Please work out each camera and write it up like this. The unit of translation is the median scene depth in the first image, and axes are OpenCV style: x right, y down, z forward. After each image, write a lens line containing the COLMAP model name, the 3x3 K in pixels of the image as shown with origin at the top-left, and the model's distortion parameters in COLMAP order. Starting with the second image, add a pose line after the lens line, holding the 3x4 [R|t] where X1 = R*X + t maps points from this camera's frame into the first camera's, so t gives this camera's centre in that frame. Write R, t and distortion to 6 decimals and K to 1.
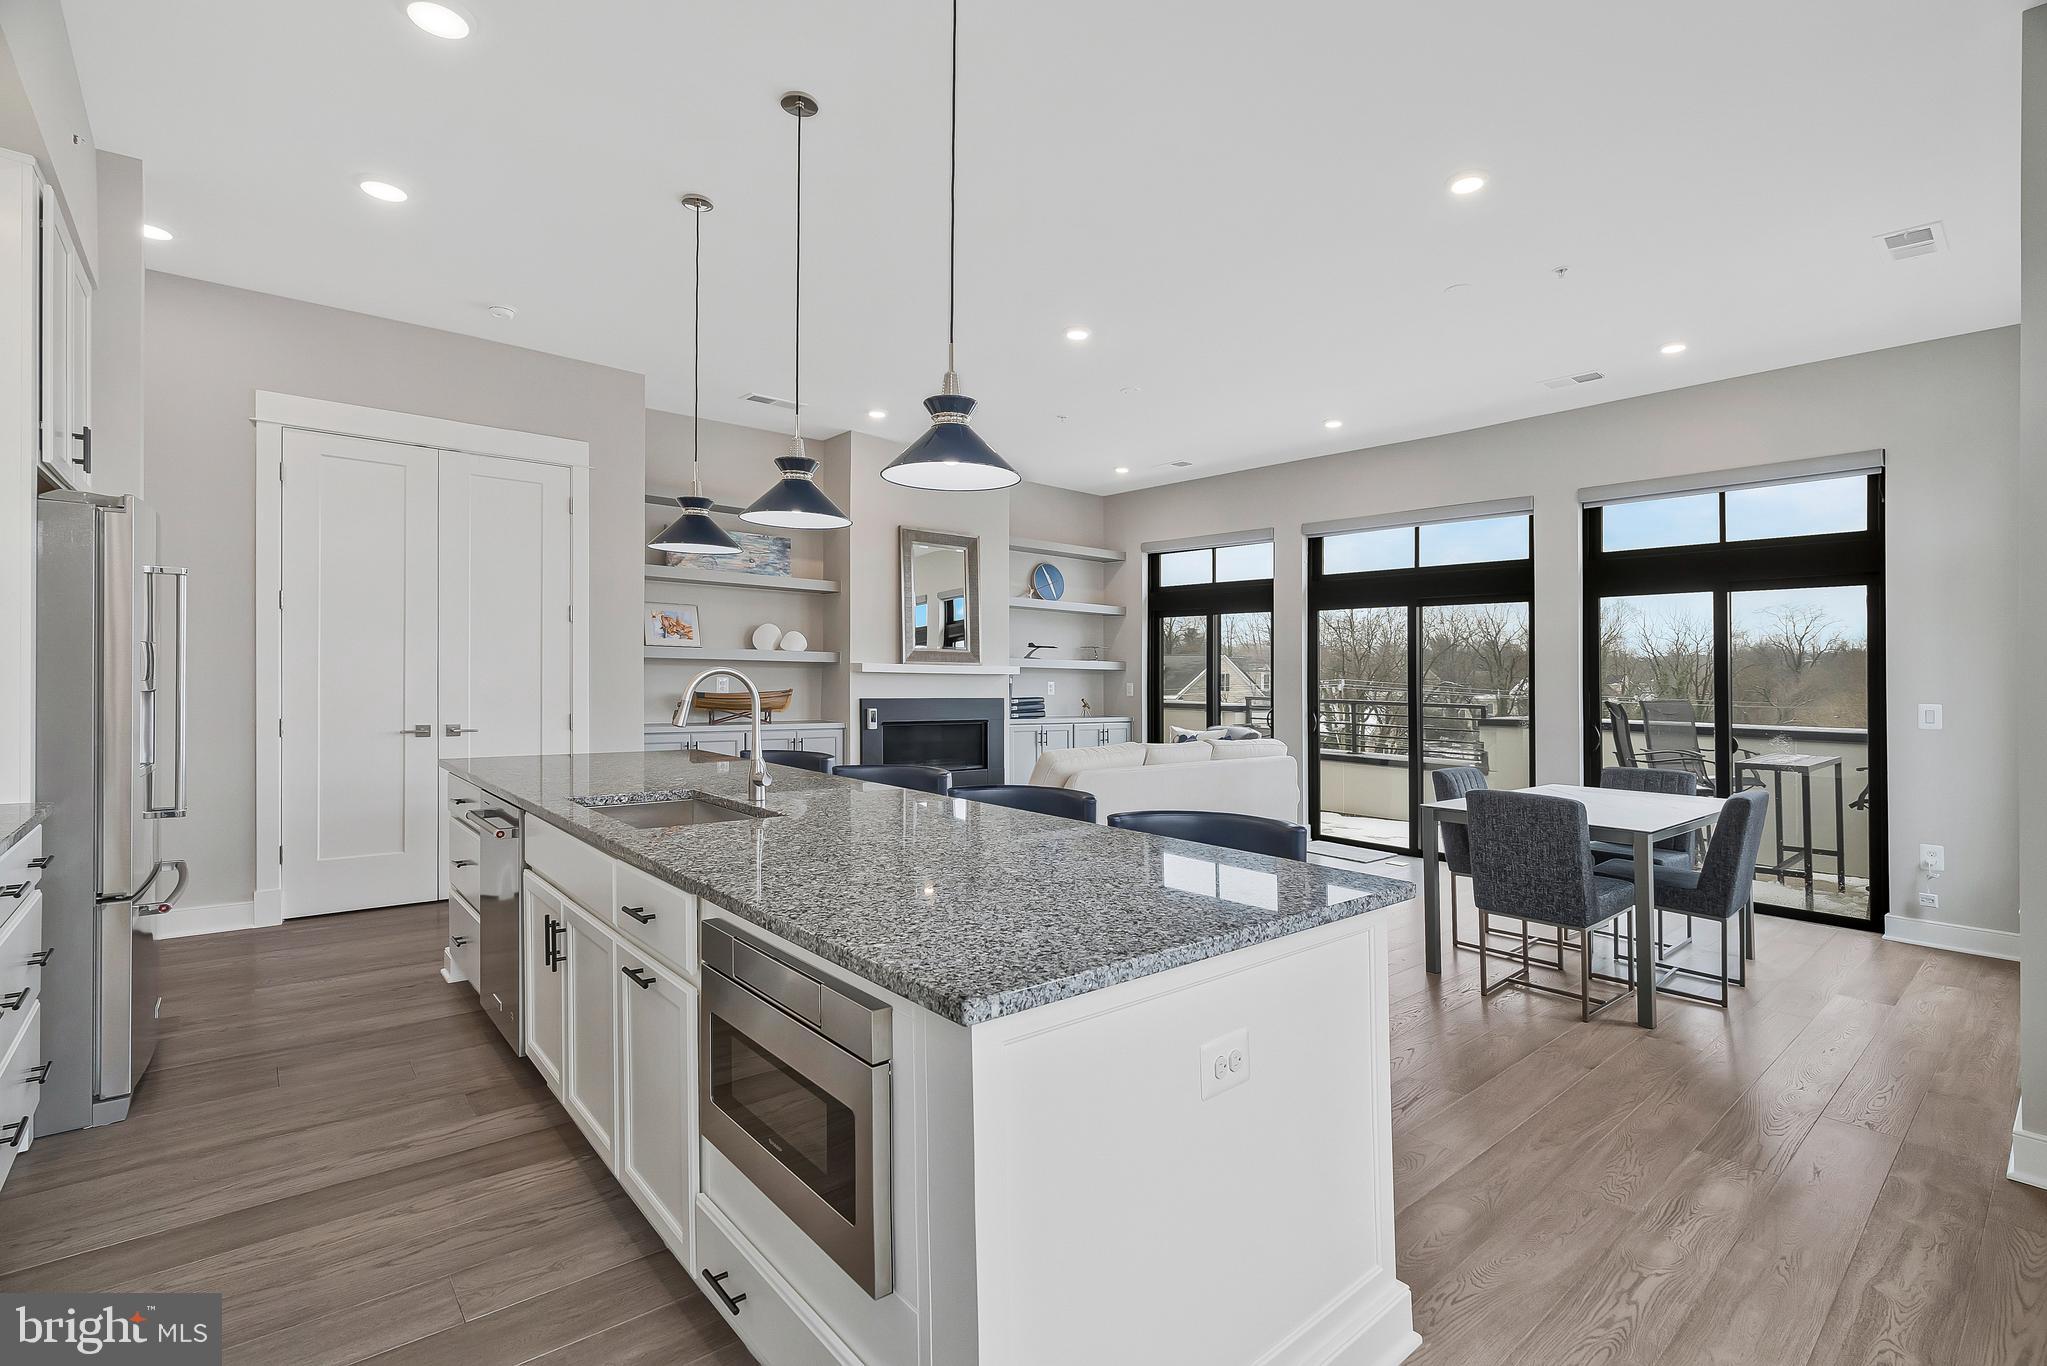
lens RADIAL K [[941.3, 0, 1019.0], [0, 941.3, 658.9], [0, 0, 1]] dist [-0.012397, -0.000279]
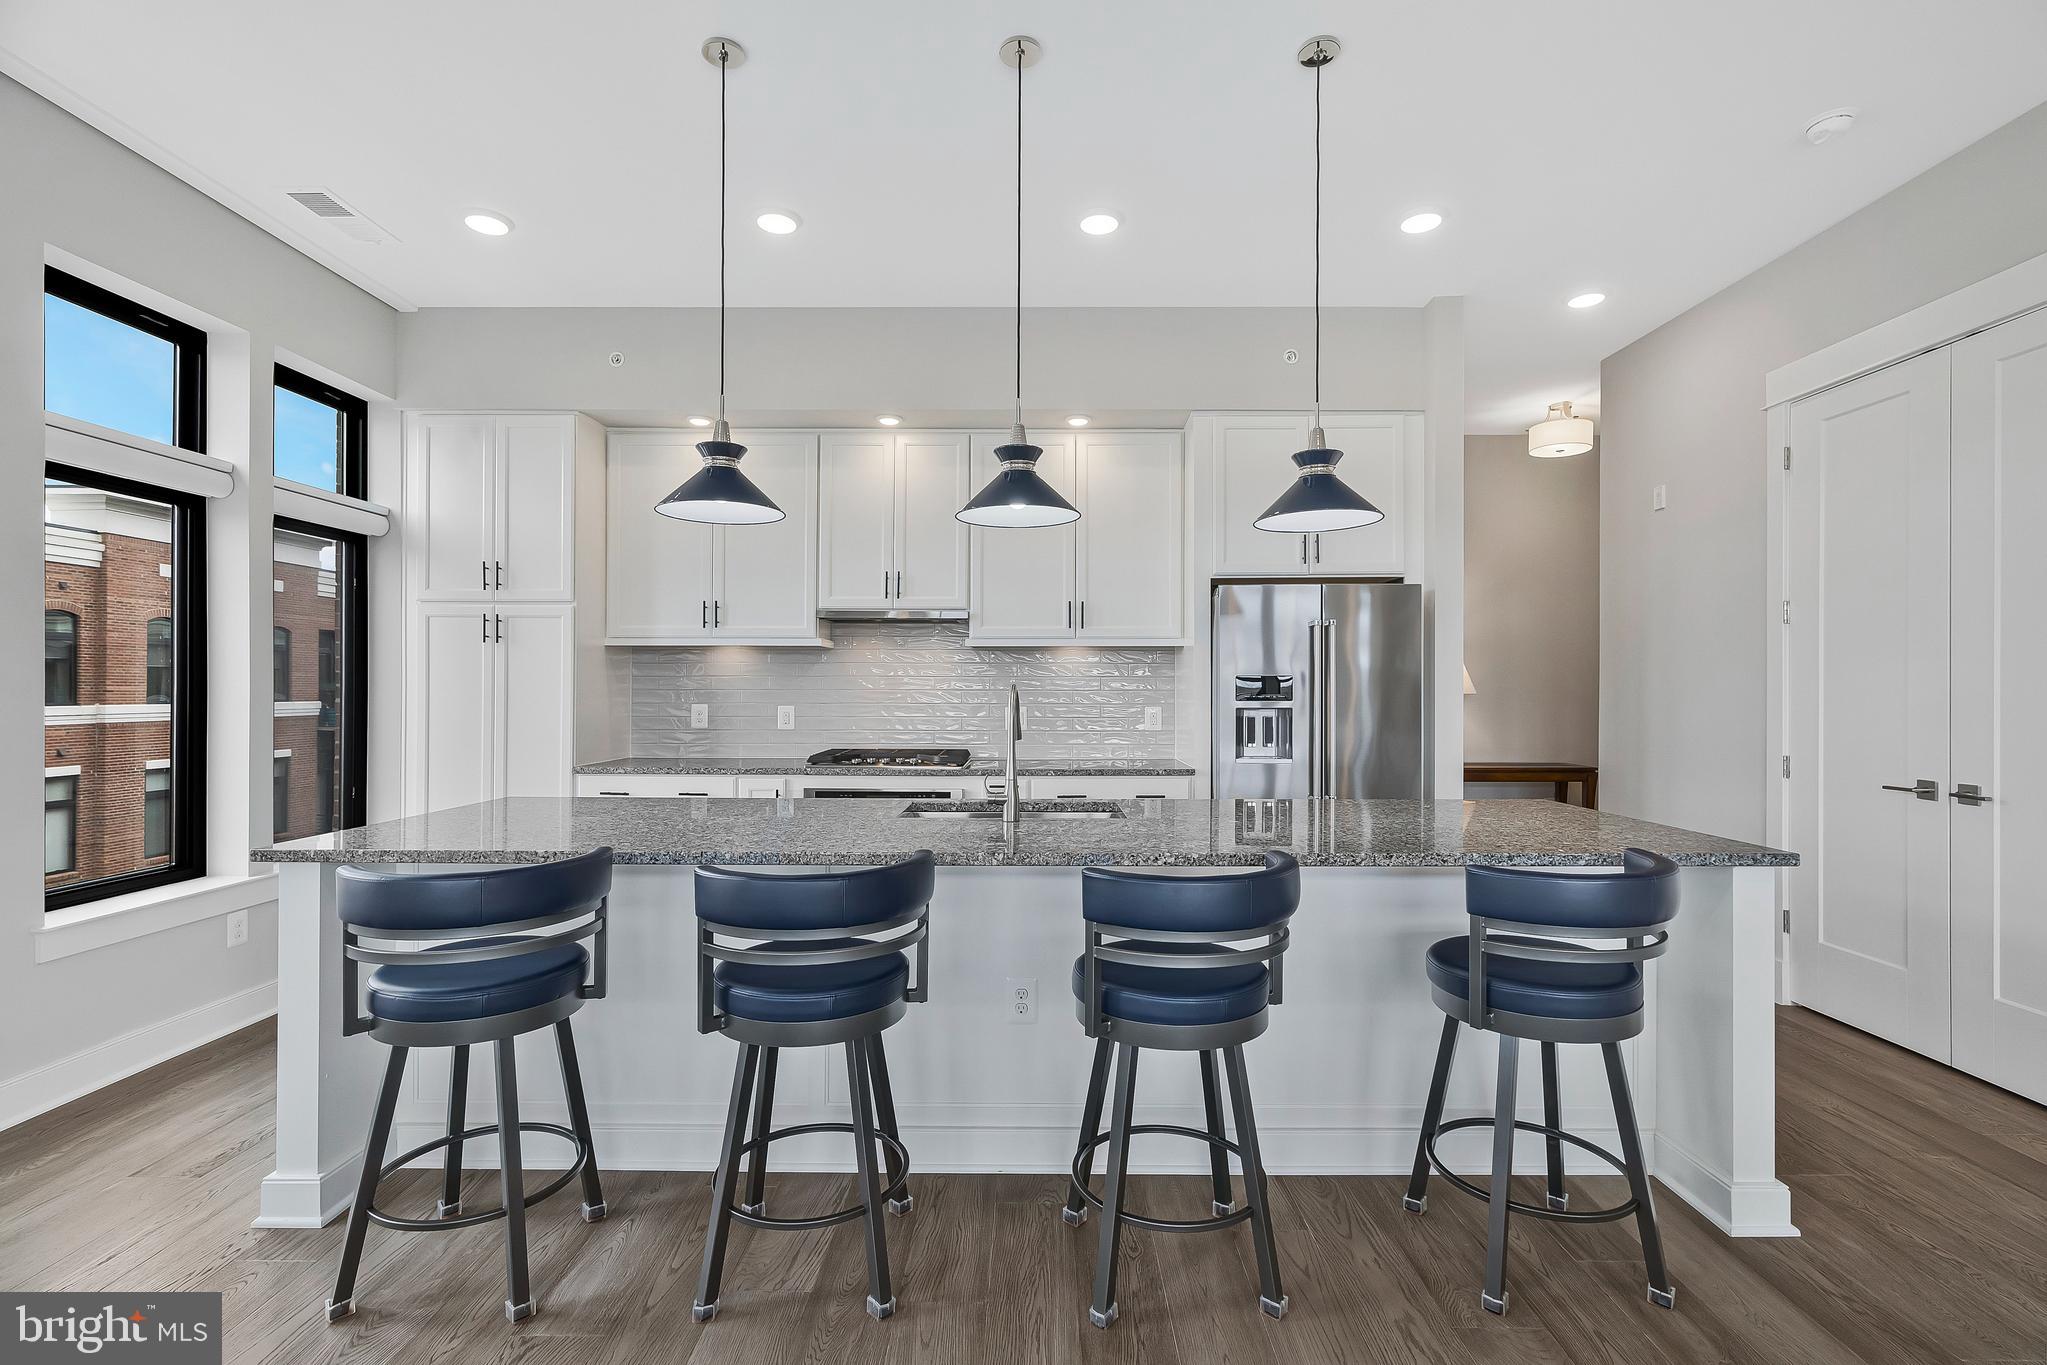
lens RADIAL K [[911.8, 0, 1025.5], [0, 911.8, 698.6], [0, 0, 1]] dist [-0.001989, -0.008343]
pose [[-0.660467, -0.015606, -0.750693, 0.168650], [-0.000255, 0.999789, -0.020559, 0.020673], [0.750855, -0.013387, -0.660331, 0.678883]]
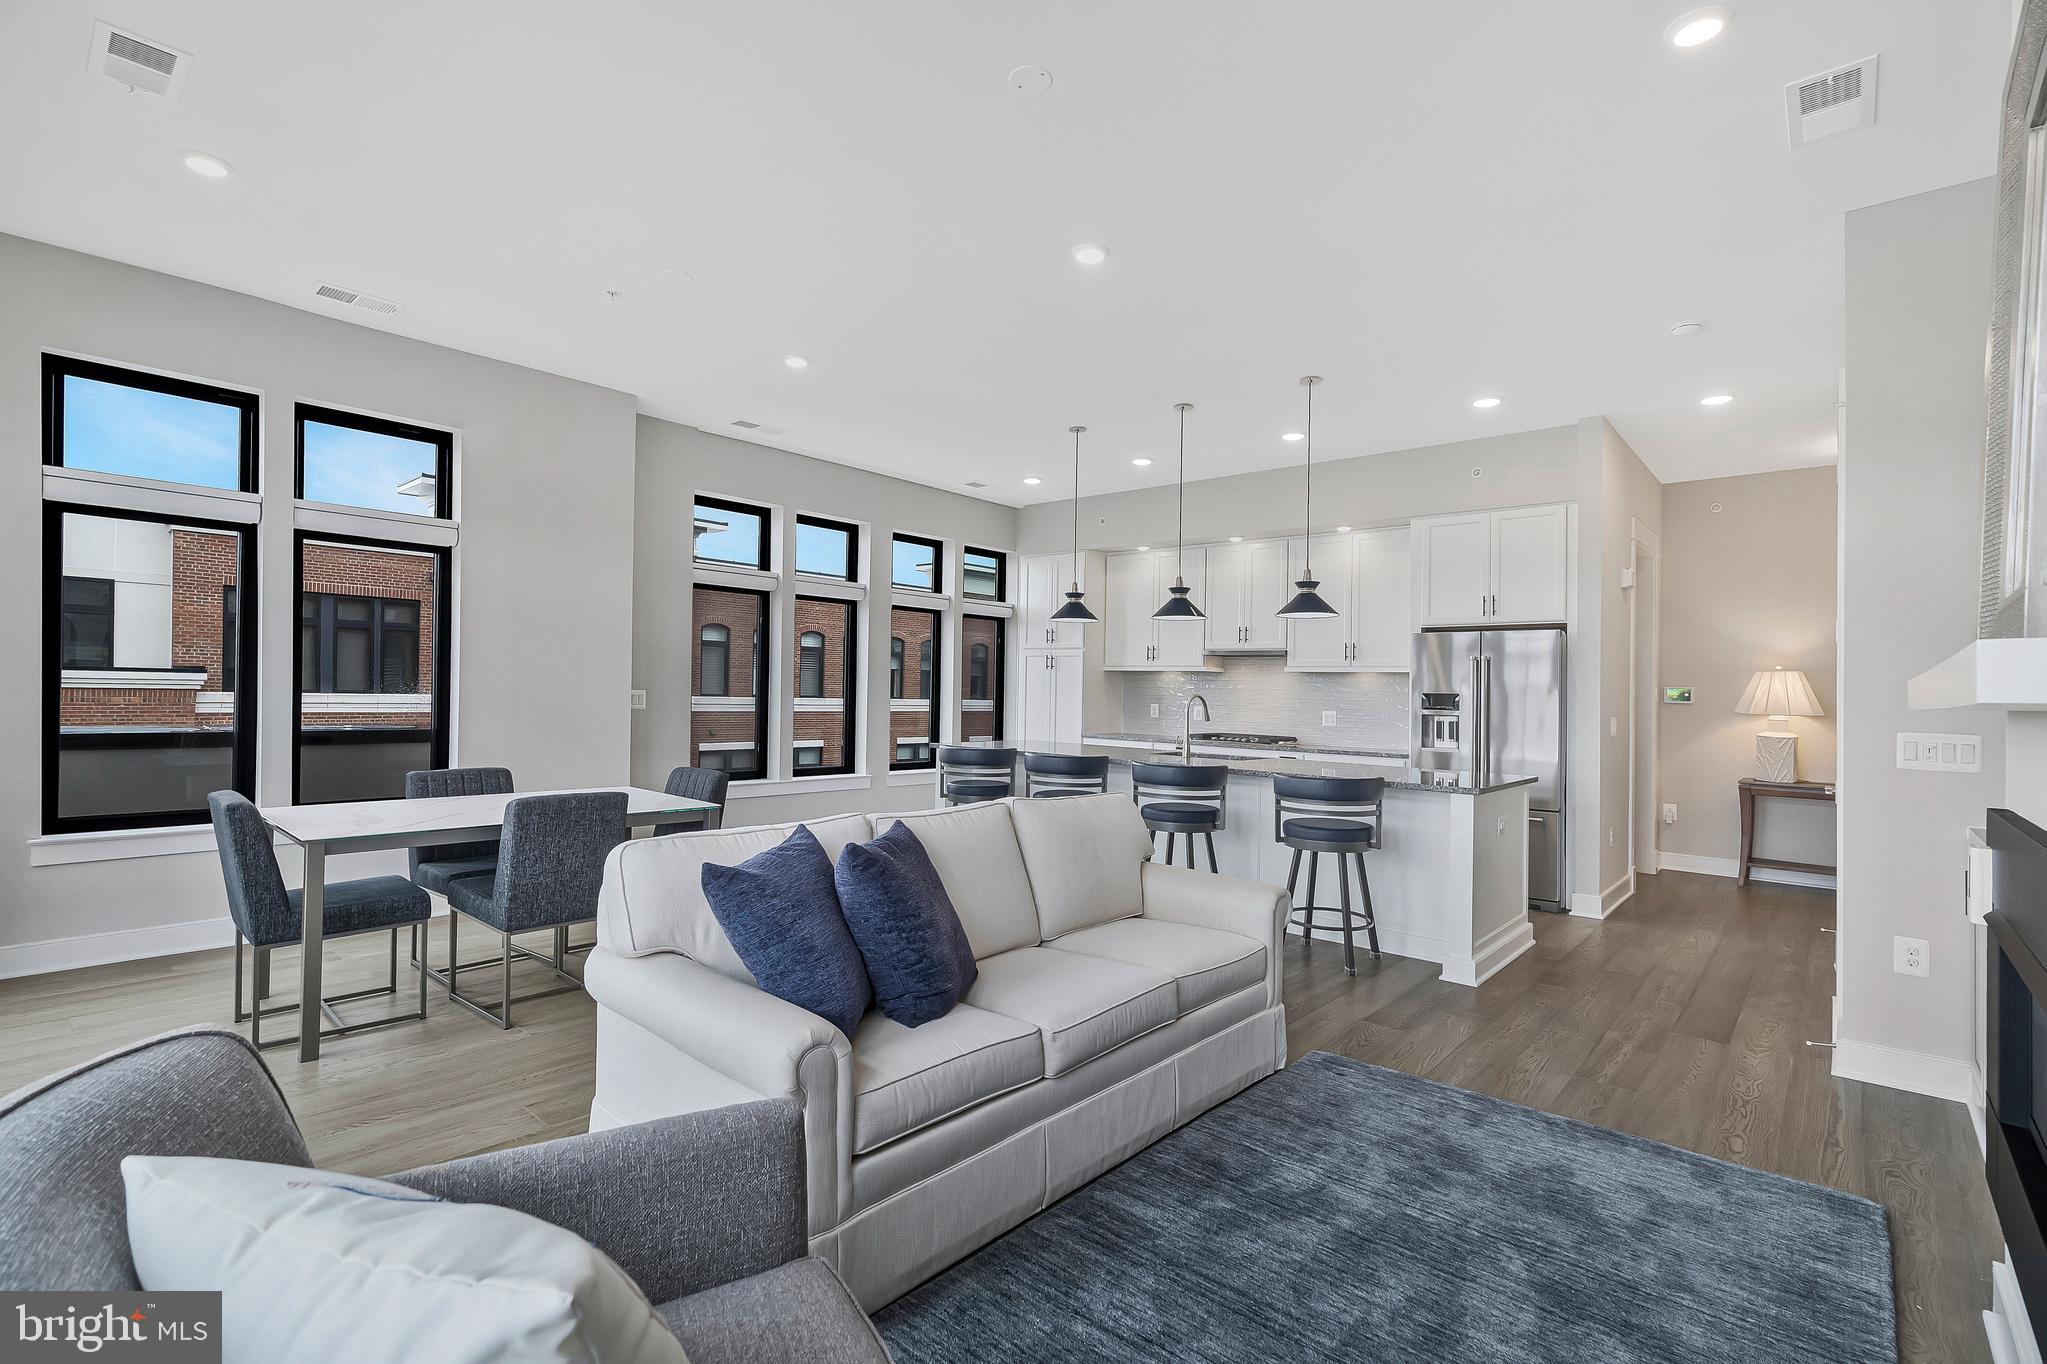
lens RADIAL K [[920.5, 0, 1031.1], [0, 920.5, 671.7], [0, 0, 1]] dist [-0.008694, -0.000571]
pose [[-0.990145, -0.044825, -0.132680, 0.132342], [-0.039388, 0.998284, -0.043324, 0.027046], [0.134394, -0.037671, -0.990212, 1.241412]]
